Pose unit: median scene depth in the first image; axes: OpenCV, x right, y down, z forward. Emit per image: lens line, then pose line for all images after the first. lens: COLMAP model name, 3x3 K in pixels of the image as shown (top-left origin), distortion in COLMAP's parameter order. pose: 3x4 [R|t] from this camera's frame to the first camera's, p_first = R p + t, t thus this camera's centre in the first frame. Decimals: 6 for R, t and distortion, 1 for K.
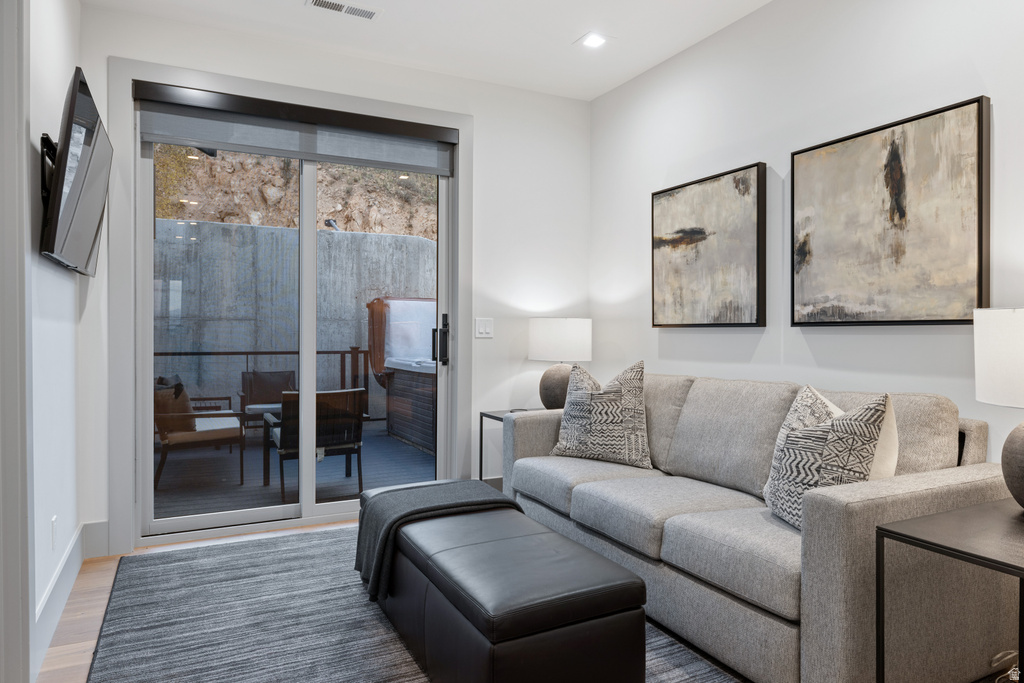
lens RADIAL K [[647.9, 0, 512.0], [0, 647.9, 341.5], [0, 0, 1]] dist [0.001807, 0.000482]
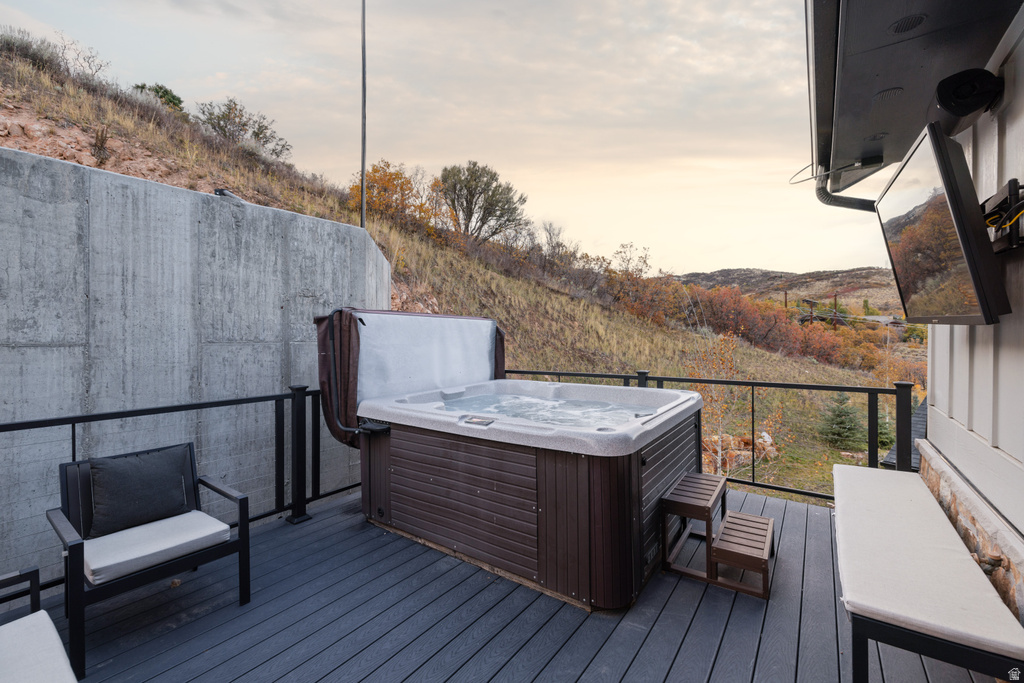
lens RADIAL K [[426.3, 0, 509.7], [0, 426.3, 338.5], [0, 0, 1]] dist [-0.000616, -0.000517]
pose [[0.891237, -0.007928, 0.453469, -0.234223], [0.009971, 0.999948, -0.002114, -0.033108], [-0.453429, 0.006406, 0.891269, 0.511153]]
